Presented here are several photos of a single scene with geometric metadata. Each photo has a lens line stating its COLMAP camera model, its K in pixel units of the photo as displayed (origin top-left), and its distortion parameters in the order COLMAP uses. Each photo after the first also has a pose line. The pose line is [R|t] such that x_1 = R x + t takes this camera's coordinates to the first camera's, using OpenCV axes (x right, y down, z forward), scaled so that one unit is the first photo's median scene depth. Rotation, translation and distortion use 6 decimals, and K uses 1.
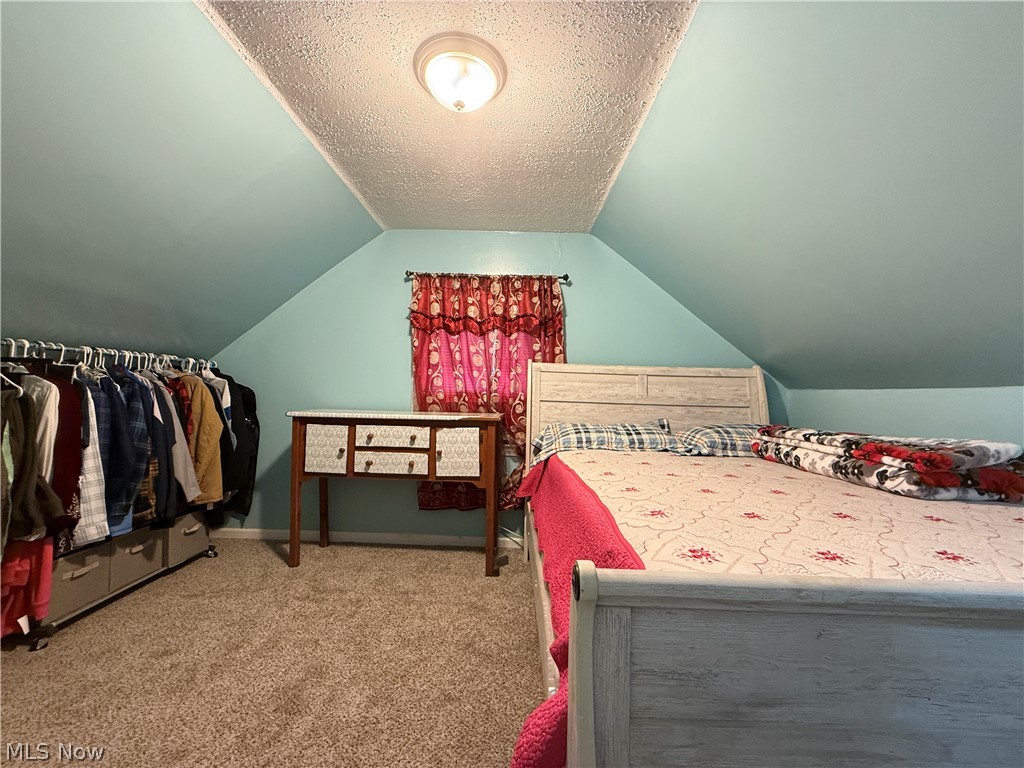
lens RADIAL K [[408.6, 0, 506.9], [0, 408.6, 383.7], [0, 0, 1]] dist [-0.000657, 0.000256]
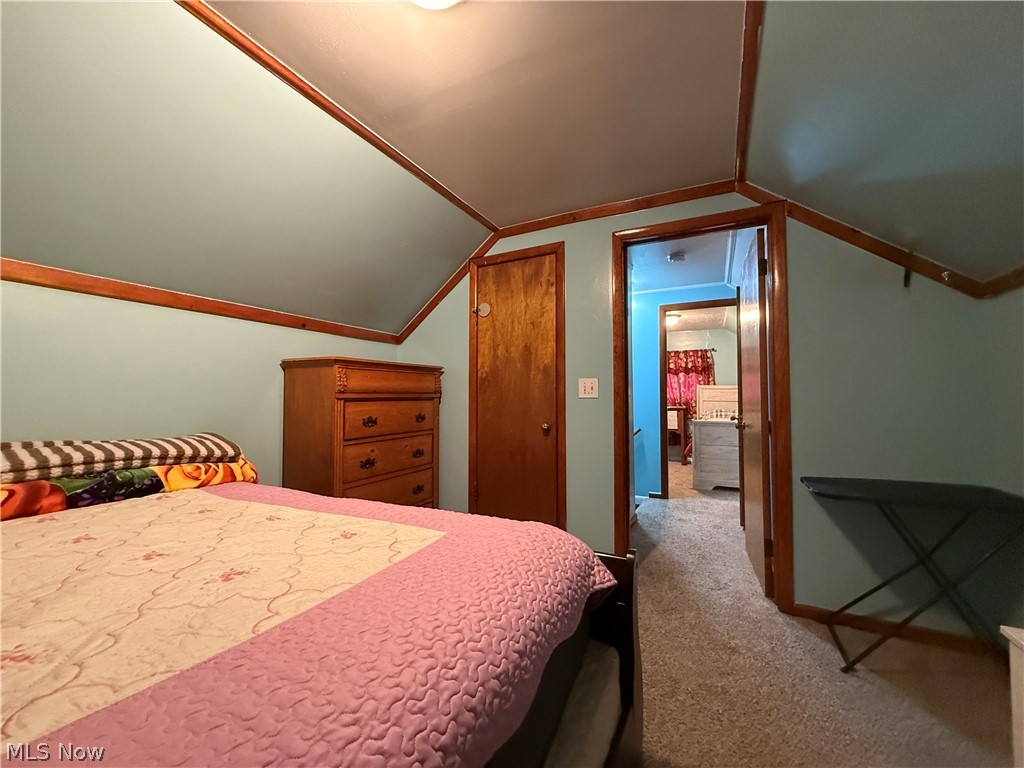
lens RADIAL K [[408.6, 0, 509.0], [0, 408.6, 384.4], [0, 0, 1]] dist [-0.000657, 0.000256]
pose [[0.903251, -0.036979, -0.427517, 0.080485], [0.030550, 0.999294, -0.021890, -0.038224], [0.428024, 0.006712, 0.903742, -1.690362]]
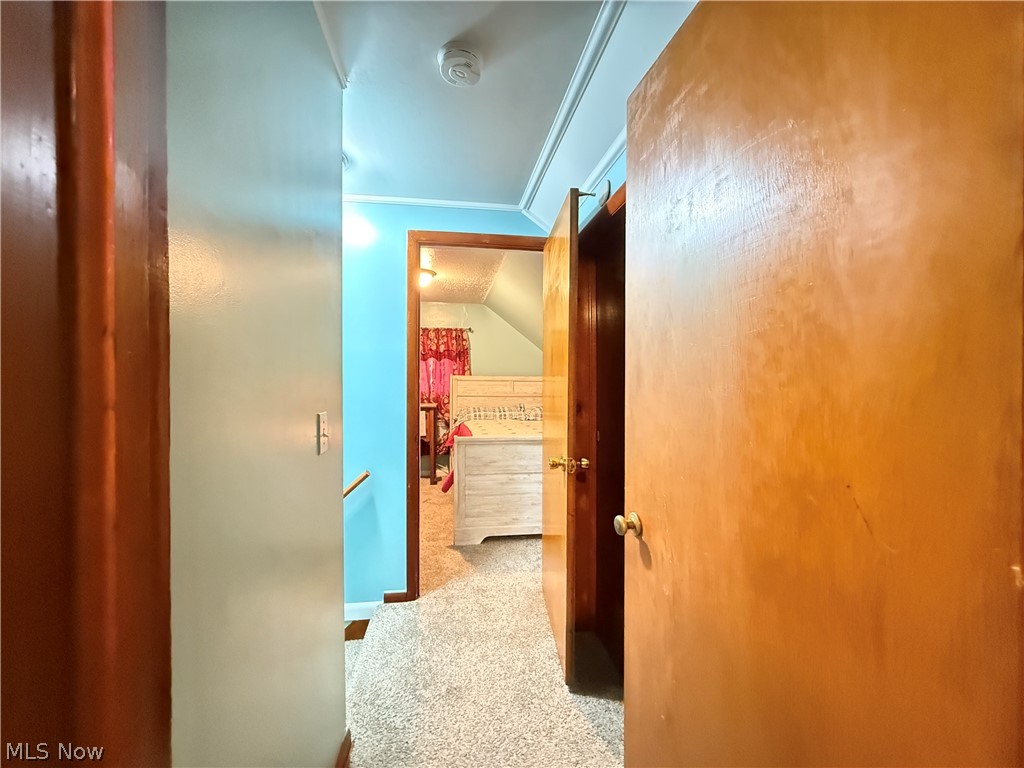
lens RADIAL K [[408.6, 0, 506.9], [0, 408.6, 384.6], [0, 0, 1]] dist [-0.000657, 0.000256]
pose [[0.985877, -0.020828, 0.166169, -0.004088], [0.014085, 0.999033, 0.041652, -0.084165], [-0.166876, -0.038723, 0.985217, -0.874481]]
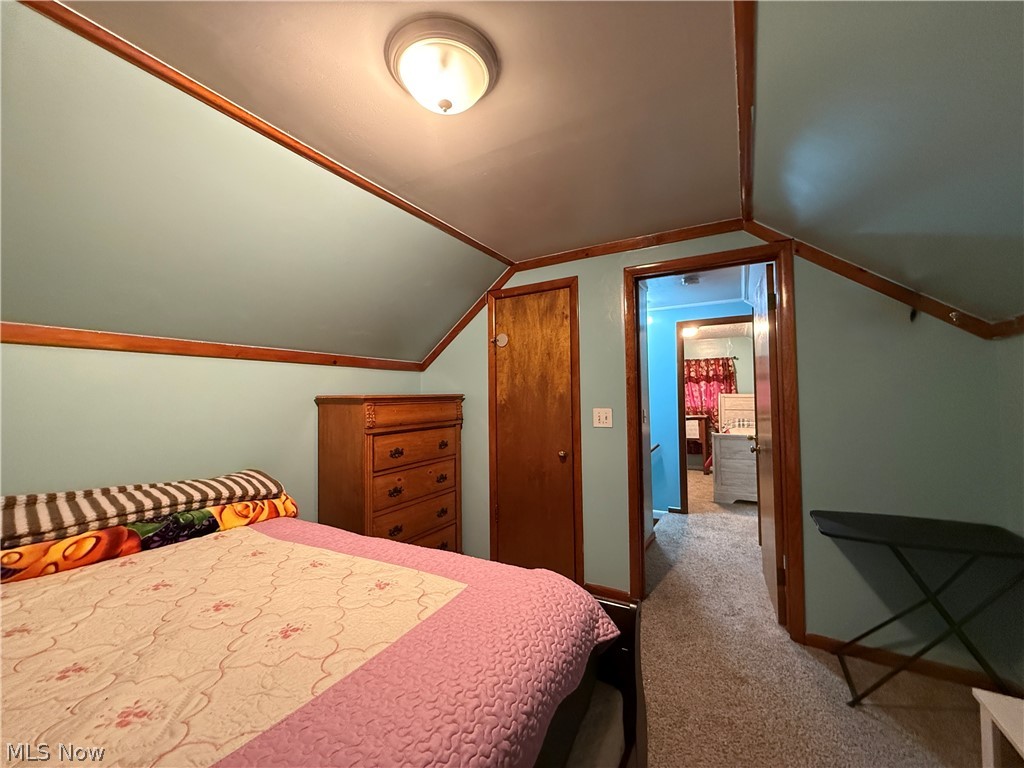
lens RADIAL K [[408.6, 0, 508.9], [0, 408.6, 384.7], [0, 0, 1]] dist [-0.000657, 0.000256]
pose [[0.878396, -0.048917, -0.475424, 0.113025], [0.043874, 0.998801, -0.021707, -0.108411], [0.475916, -0.001791, 0.879489, -1.727303]]
